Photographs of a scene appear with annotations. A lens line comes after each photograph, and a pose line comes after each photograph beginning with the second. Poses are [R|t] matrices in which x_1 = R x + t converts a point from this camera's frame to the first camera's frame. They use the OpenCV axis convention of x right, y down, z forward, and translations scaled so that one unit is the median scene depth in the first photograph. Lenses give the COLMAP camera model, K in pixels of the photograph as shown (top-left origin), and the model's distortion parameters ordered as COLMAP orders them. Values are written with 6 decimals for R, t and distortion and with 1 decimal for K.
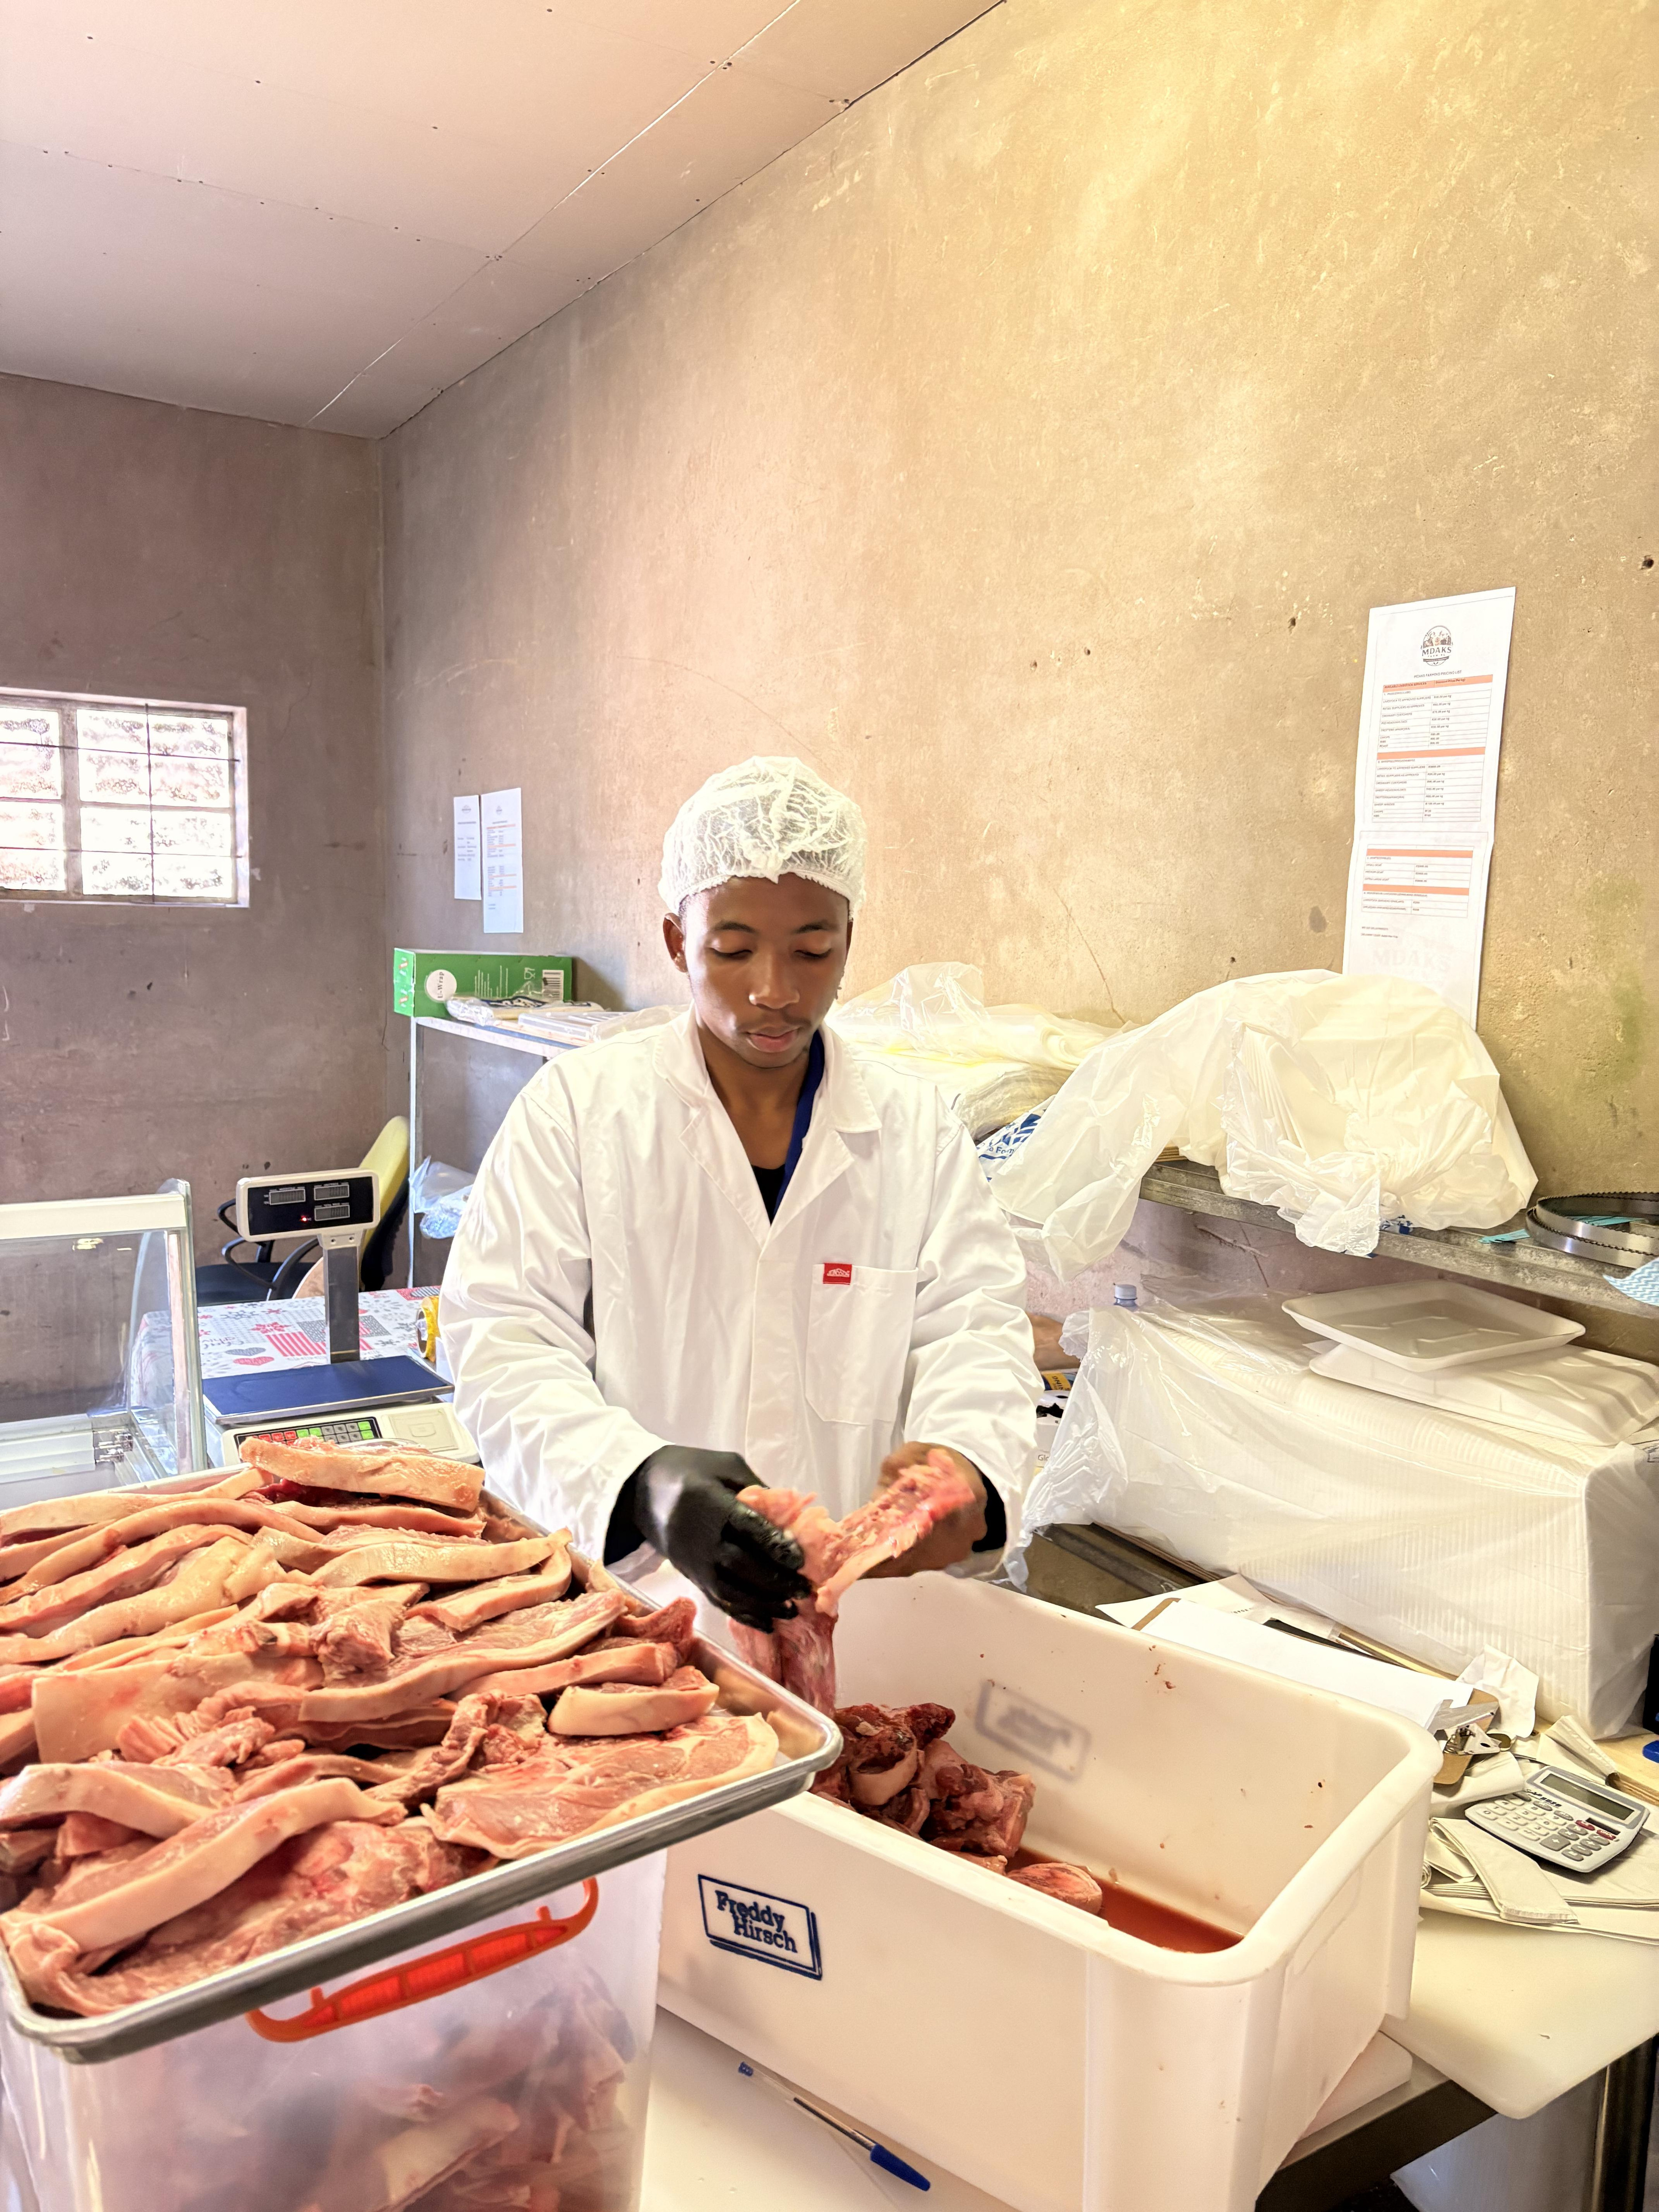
lens RADIAL K [[1642.4, 0, 829.5], [0, 1642.4, 1106.0], [0, 0, 1]] dist [-0.033262, 0.003397]
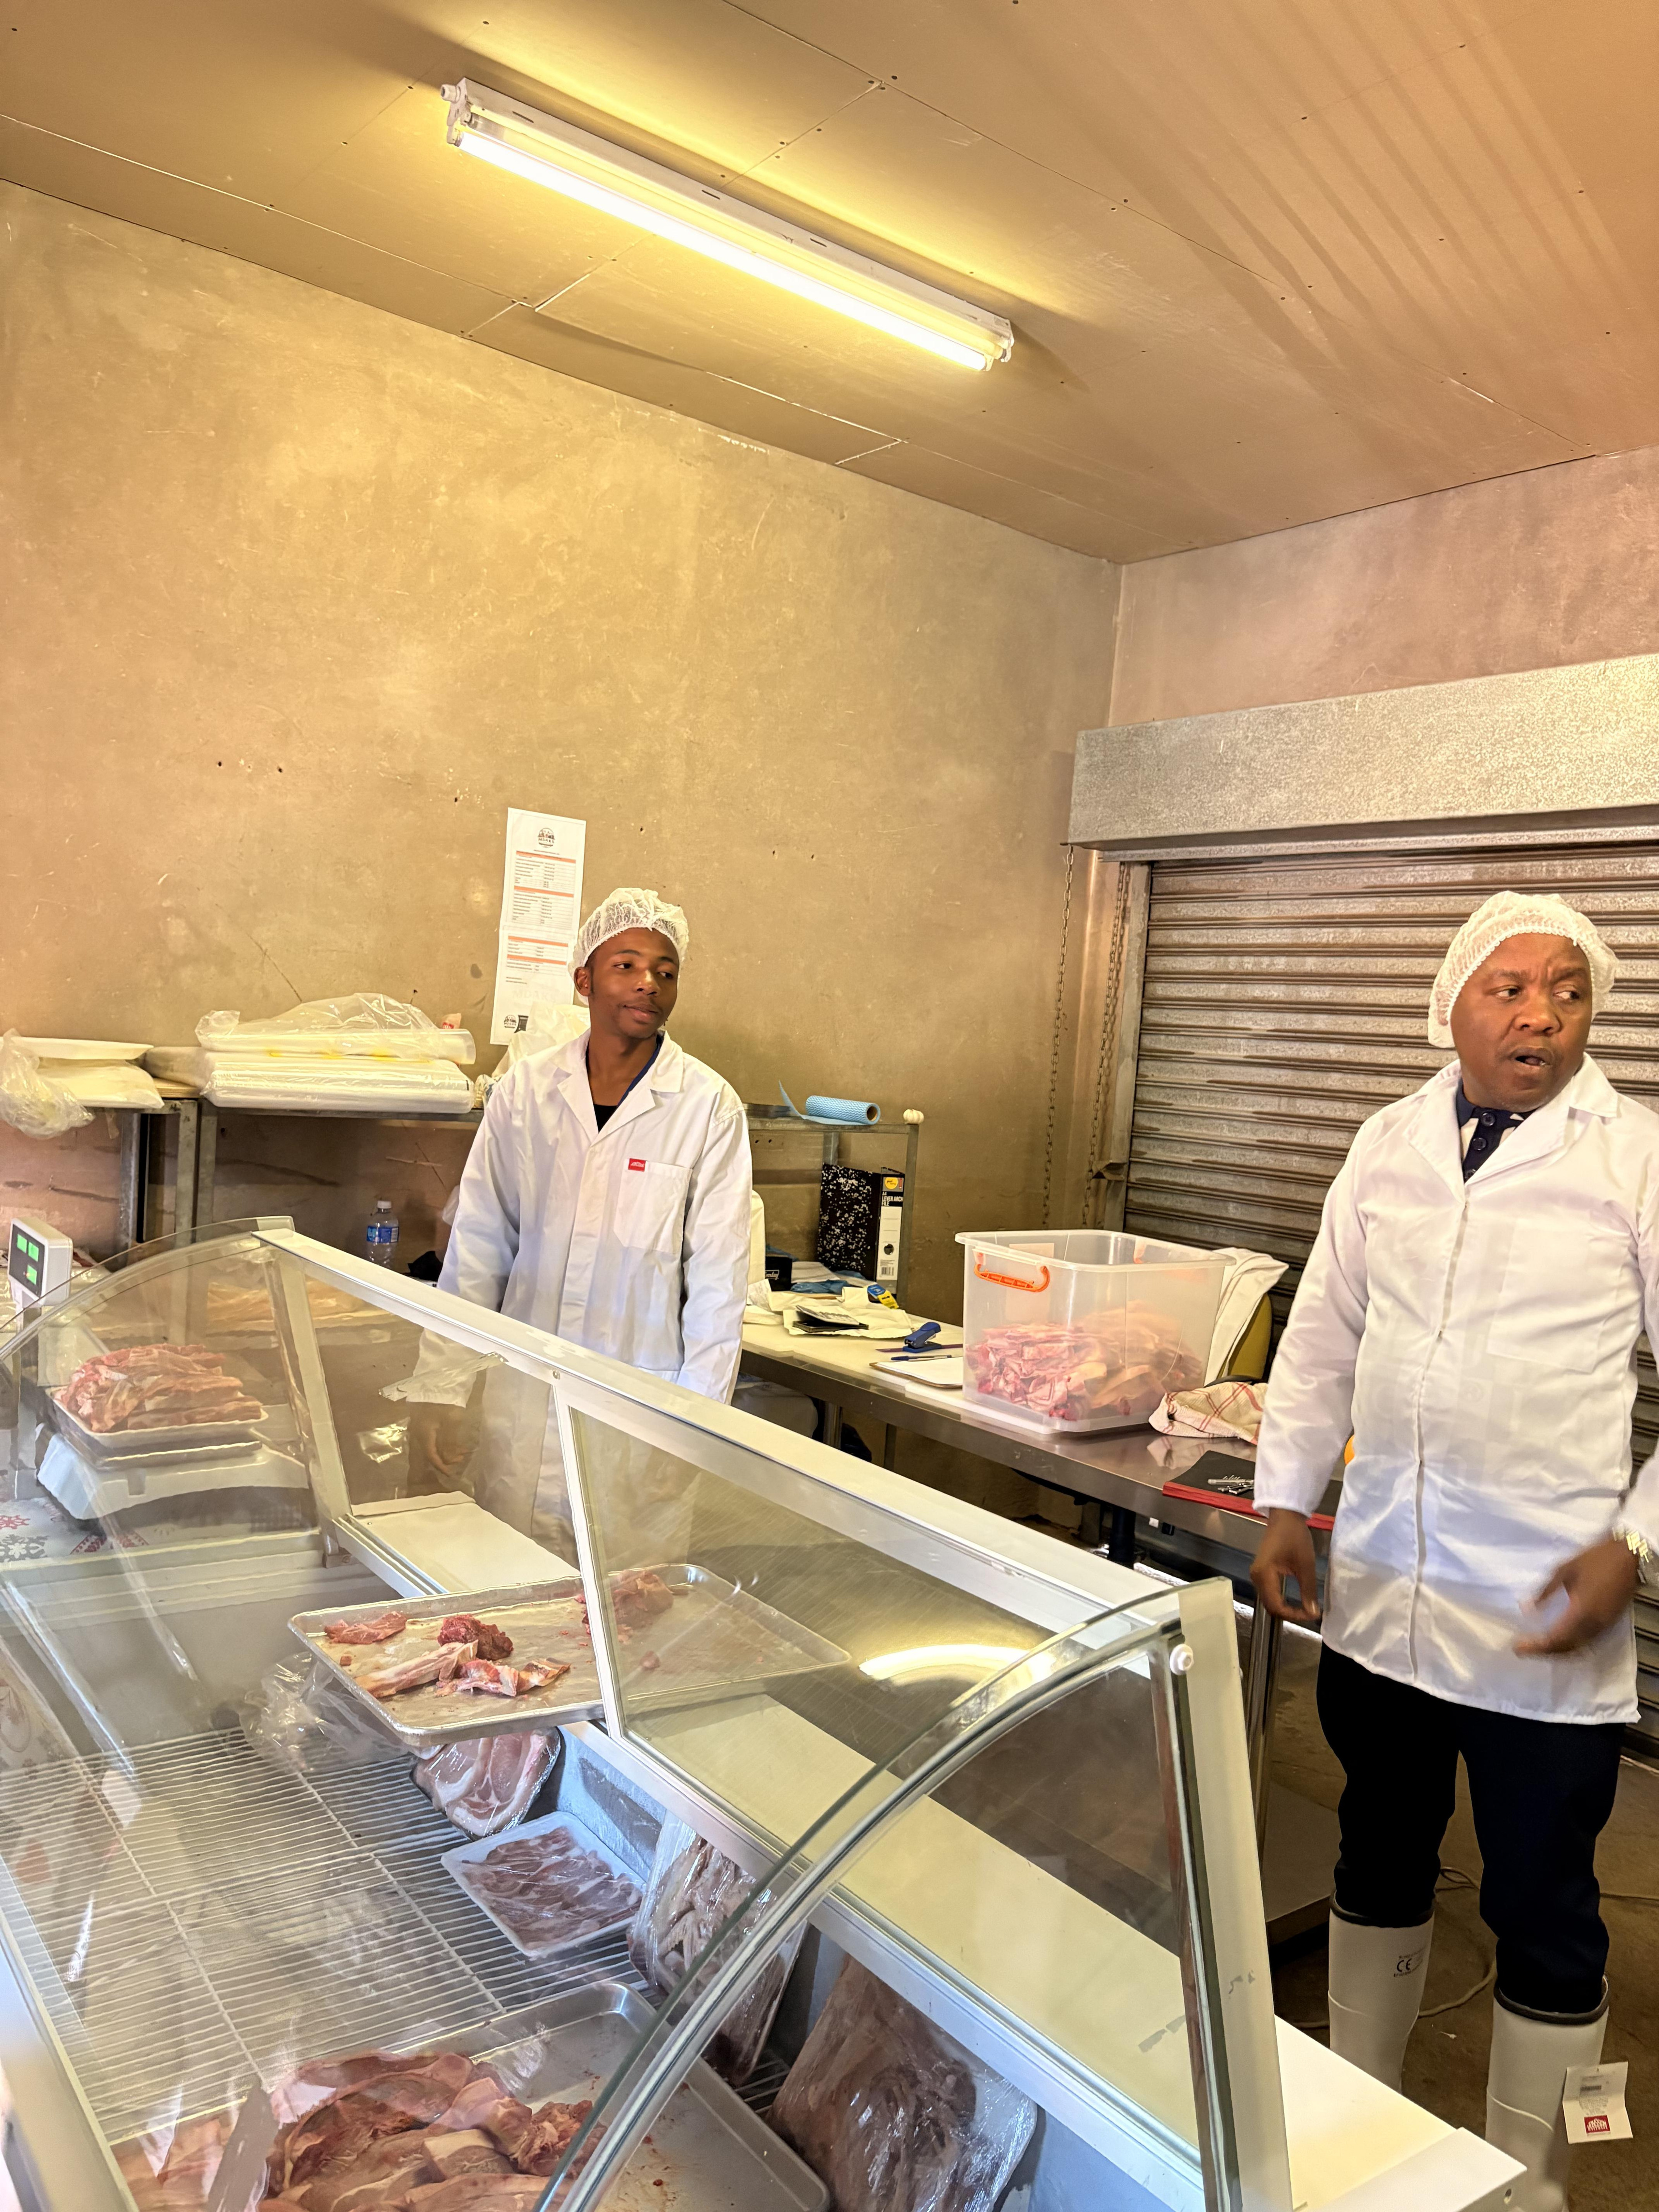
lens RADIAL K [[1642.4, 0, 829.5], [0, 1642.4, 1106.0], [0, 0, 1]] dist [-0.033262, 0.003397]
pose [[-0.085483, -0.043466, 0.995391, -1.506642], [0.064863, 0.996686, 0.049093, -0.030097], [-0.994226, 0.068761, -0.082381, 0.769772]]
